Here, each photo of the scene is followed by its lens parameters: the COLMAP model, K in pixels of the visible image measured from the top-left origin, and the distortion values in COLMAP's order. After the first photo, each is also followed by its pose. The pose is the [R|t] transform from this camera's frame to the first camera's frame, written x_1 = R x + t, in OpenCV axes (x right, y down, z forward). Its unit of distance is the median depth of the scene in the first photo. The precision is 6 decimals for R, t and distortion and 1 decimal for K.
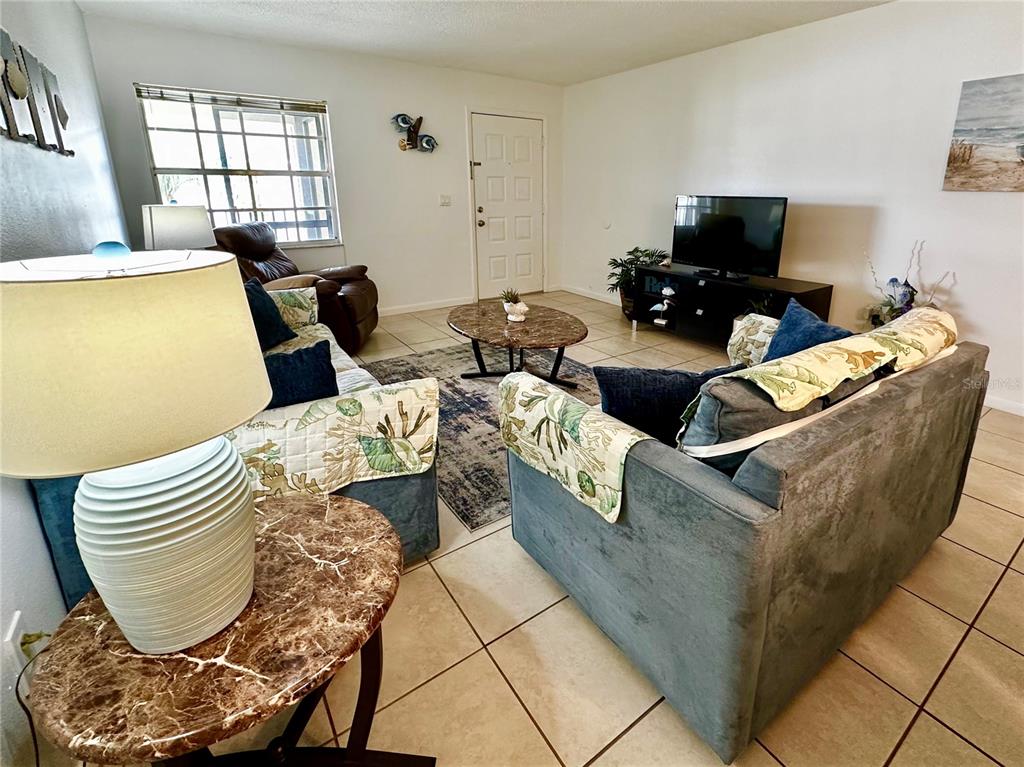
lens RADIAL K [[481.3, 0, 550.4], [0, 481.3, 311.2], [0, 0, 1]] dist [-0.006289, -0.000776]
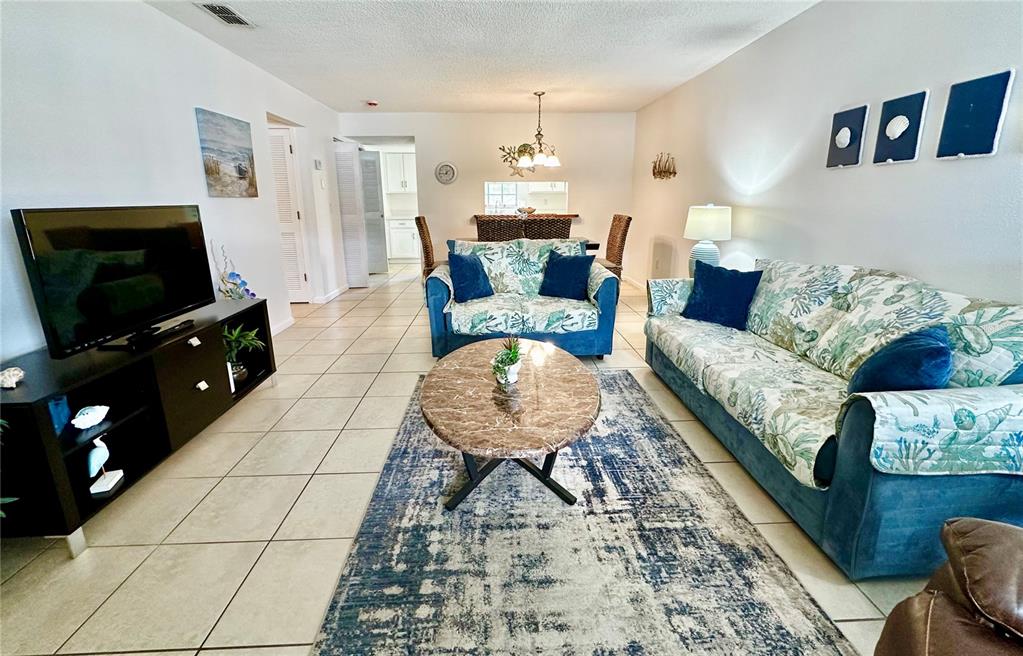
lens RADIAL K [[440.9, 0, 507.5], [0, 440.9, 302.2], [0, 0, 1]] dist [-0.001052, 0.000074]
pose [[-0.829076, -0.124427, 0.545116, -0.447377], [0.144229, 0.894341, 0.423500, -0.387885], [-0.540214, 0.429735, -0.723530, 1.558862]]
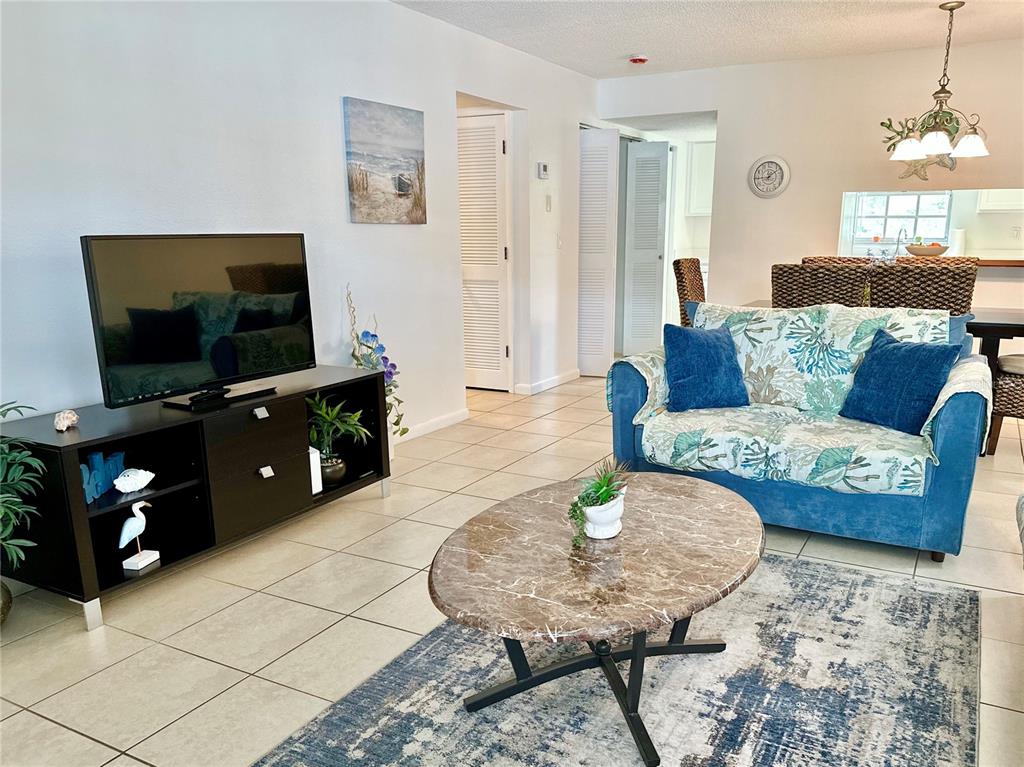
lens RADIAL K [[806.6, 0, 528.3], [0, 806.6, 440.1], [0, 0, 1]] dist [0.049335, -0.054659]
pose [[-0.426996, -0.228090, 0.875014, -0.695775], [0.228460, 0.909059, 0.348450, -0.342151], [-0.874918, 0.348692, -0.336055, 1.390706]]
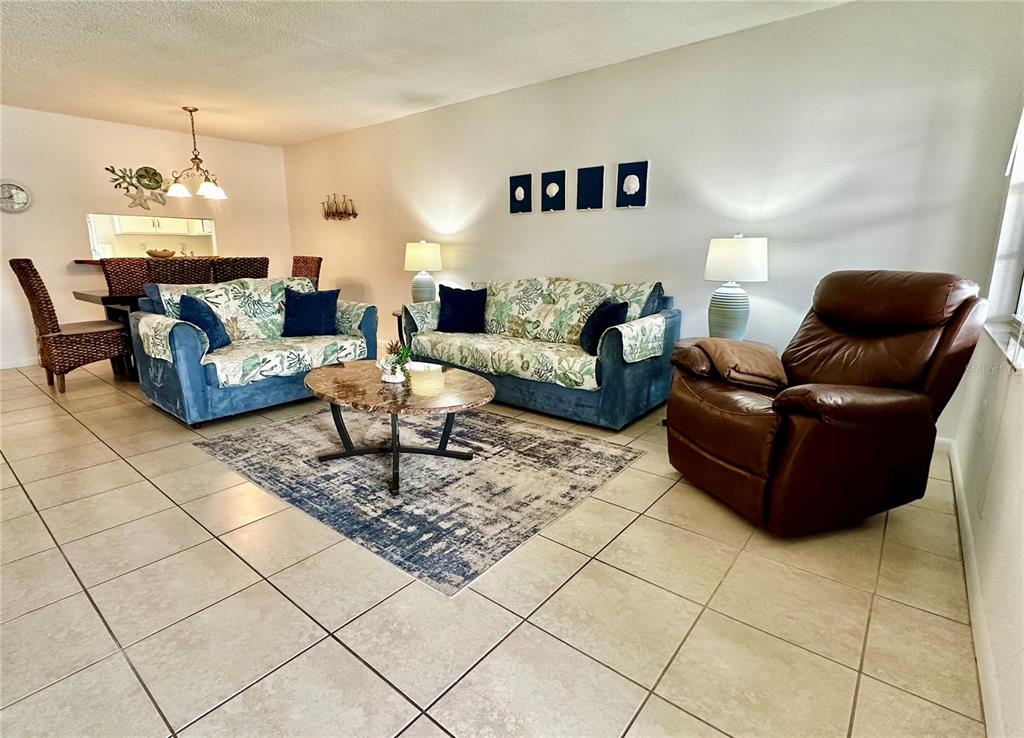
lens RADIAL K [[512.6, 0, 510.8], [0, 512.6, 361.6], [0, 0, 1]] dist [0.000506, -0.000172]
pose [[-0.966717, 0.055084, -0.249849, -0.053777], [-0.062562, 0.896008, 0.439609, -0.431724], [0.248082, 0.440608, -0.862740, 1.938633]]
